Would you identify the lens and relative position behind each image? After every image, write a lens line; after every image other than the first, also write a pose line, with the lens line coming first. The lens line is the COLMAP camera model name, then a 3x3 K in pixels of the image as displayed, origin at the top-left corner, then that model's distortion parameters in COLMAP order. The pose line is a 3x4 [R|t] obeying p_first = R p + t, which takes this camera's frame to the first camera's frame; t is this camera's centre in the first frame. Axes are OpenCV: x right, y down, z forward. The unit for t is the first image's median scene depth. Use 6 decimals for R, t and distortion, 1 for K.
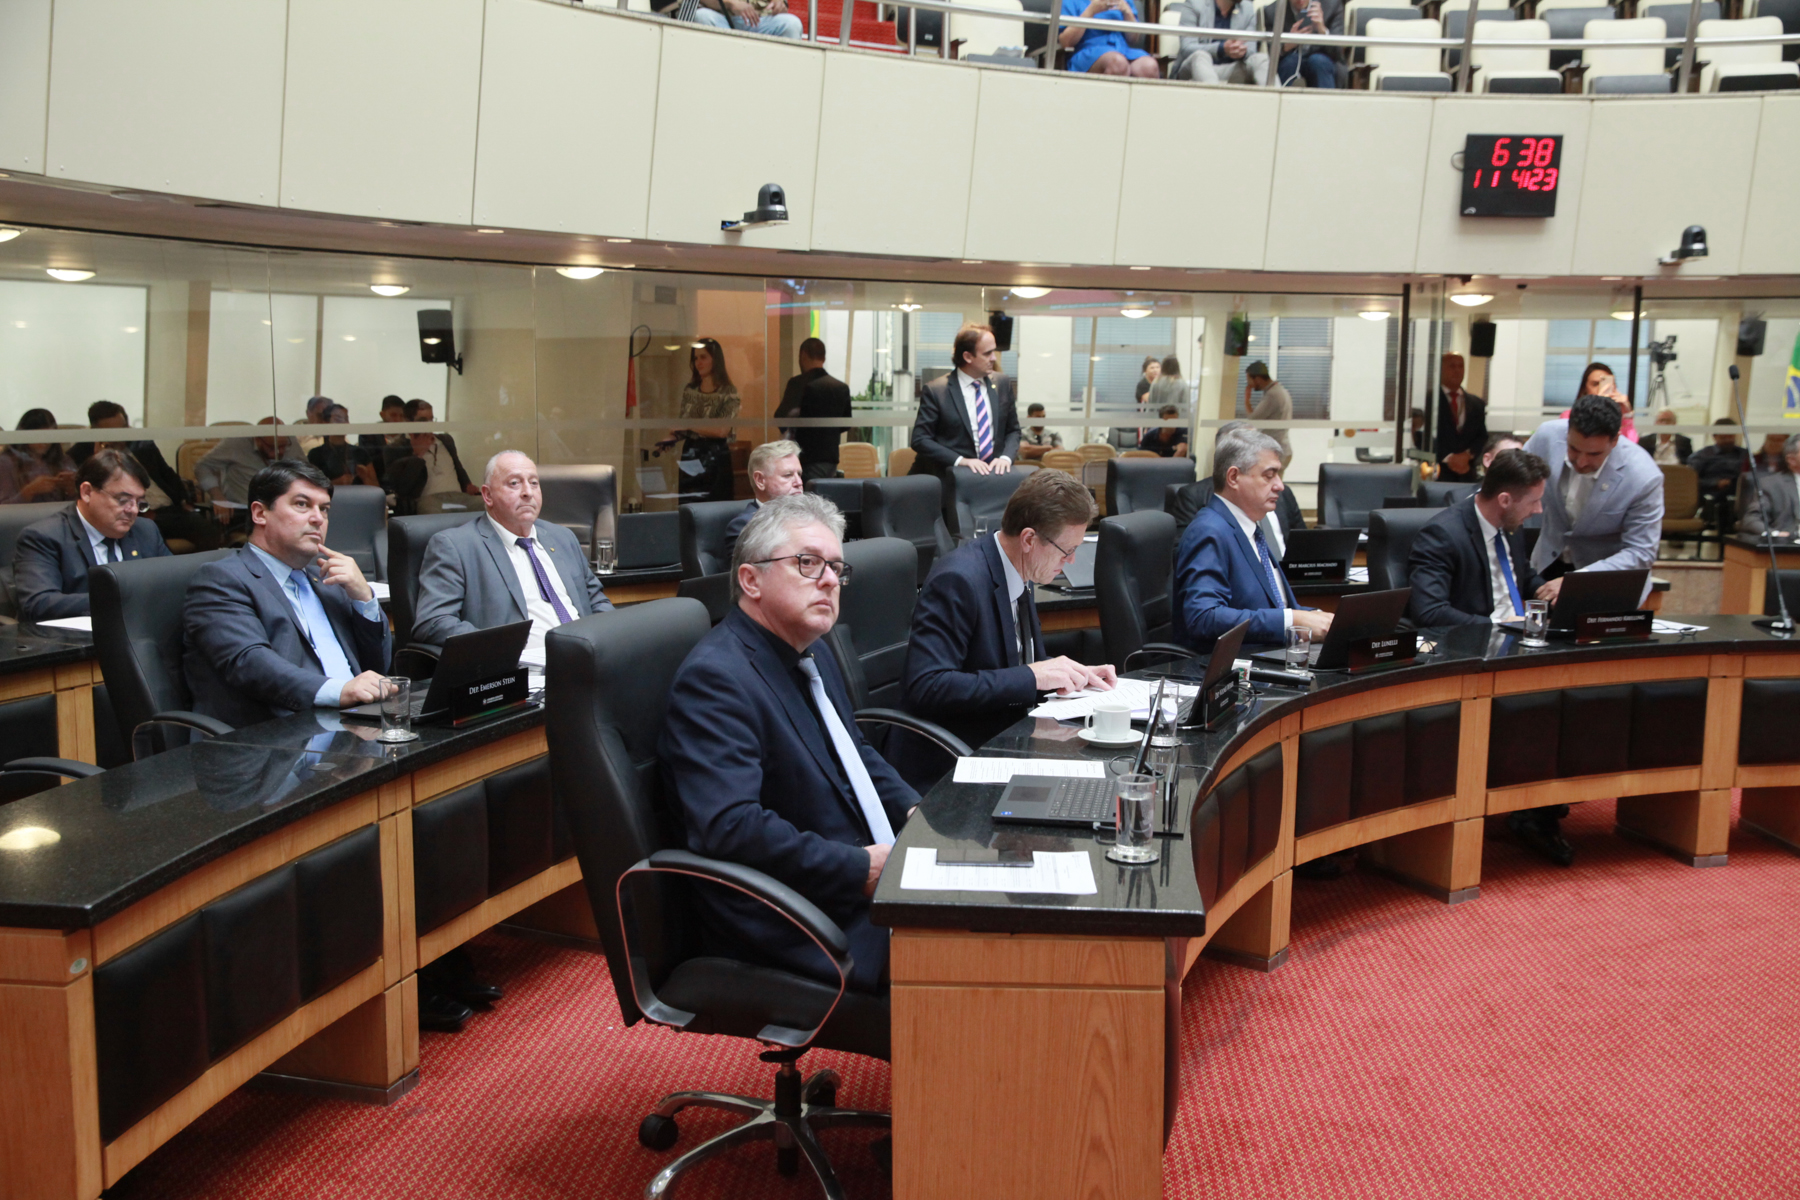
lens RADIAL K [[1725.5, 0, 900.0], [0, 1725.5, 600.0], [0, 0, 1]] dist [-0.063674, 0.194310]
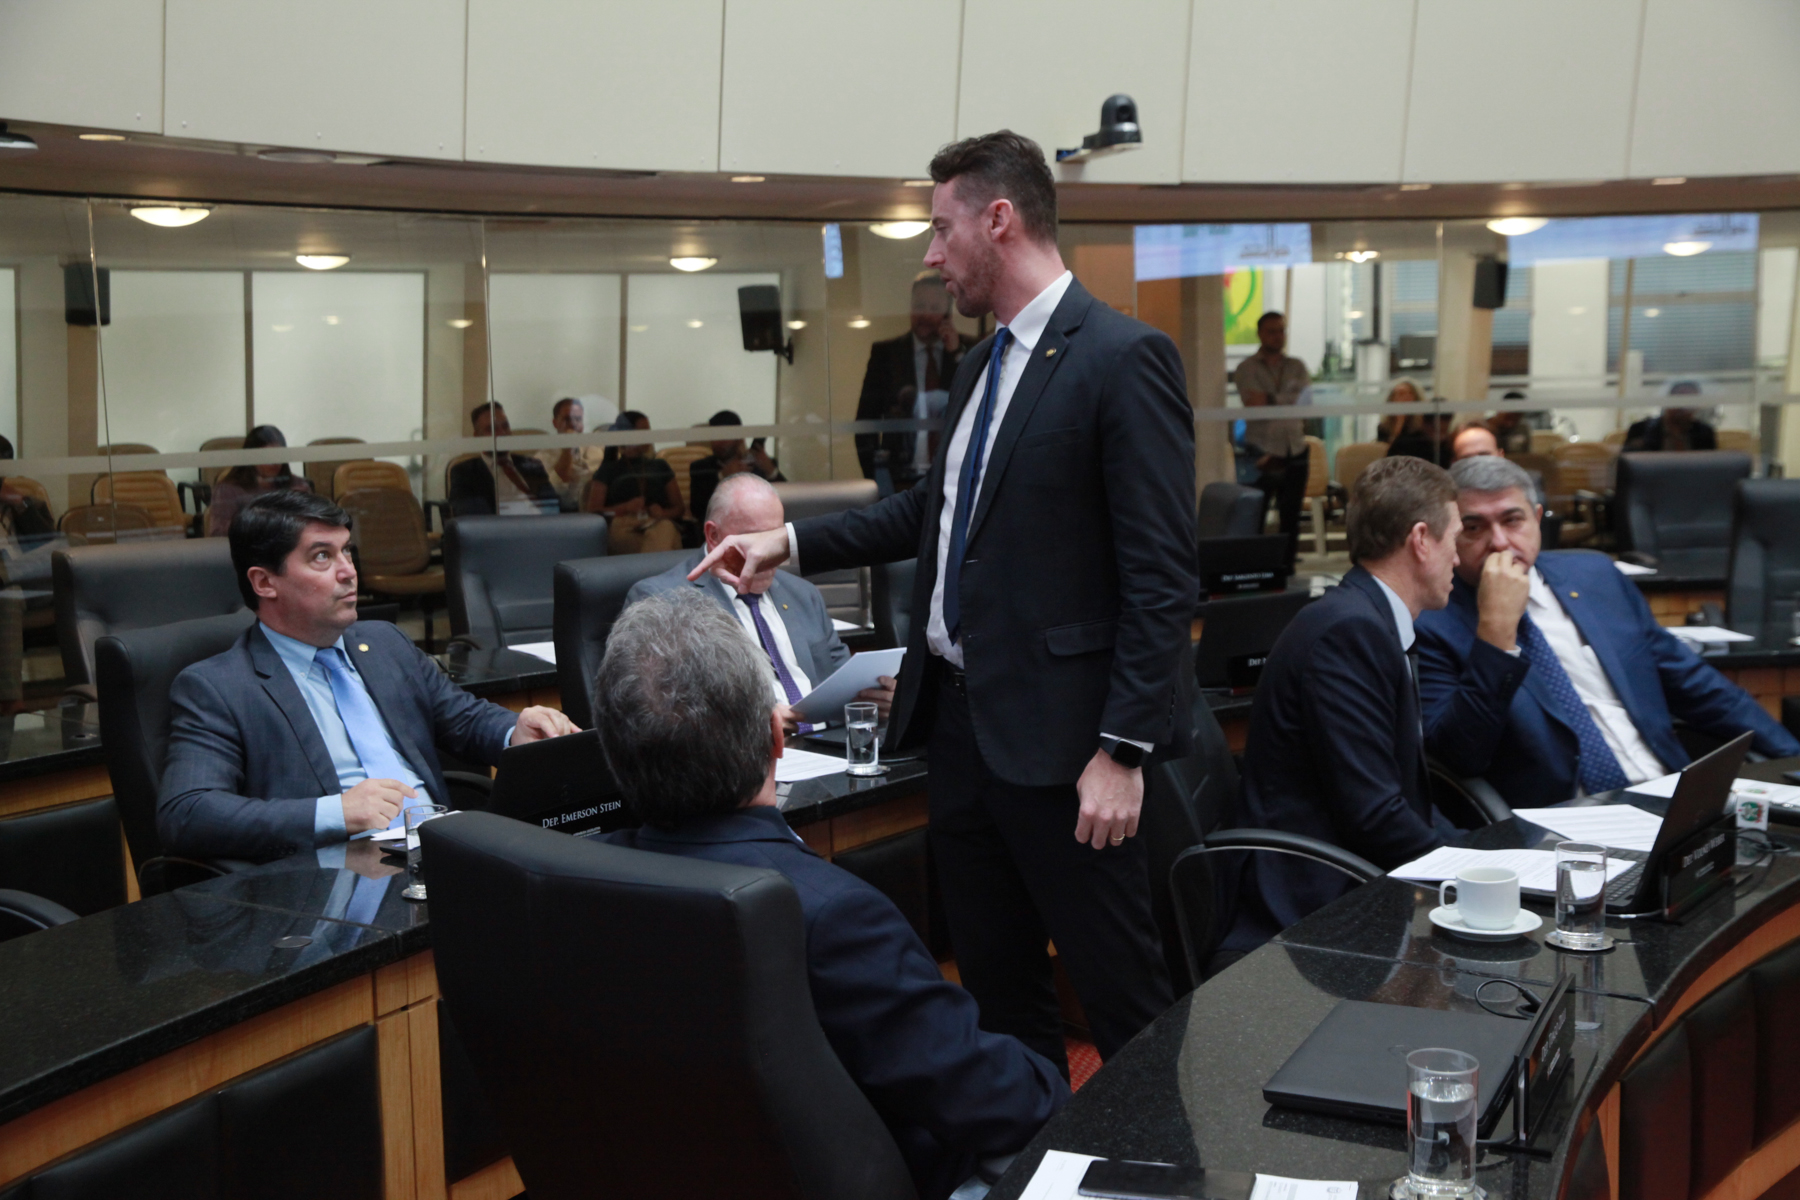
lens RADIAL K [[2036.7, 0, 900.0], [0, 2036.7, 600.0], [0, 0, 1]] dist [0.052035, 0.008897]
pose [[0.966115, -0.002970, -0.258095, 0.056388], [0.000558, 0.999955, -0.009420, -0.016320], [0.258112, 0.008957, 0.966074, 0.124326]]
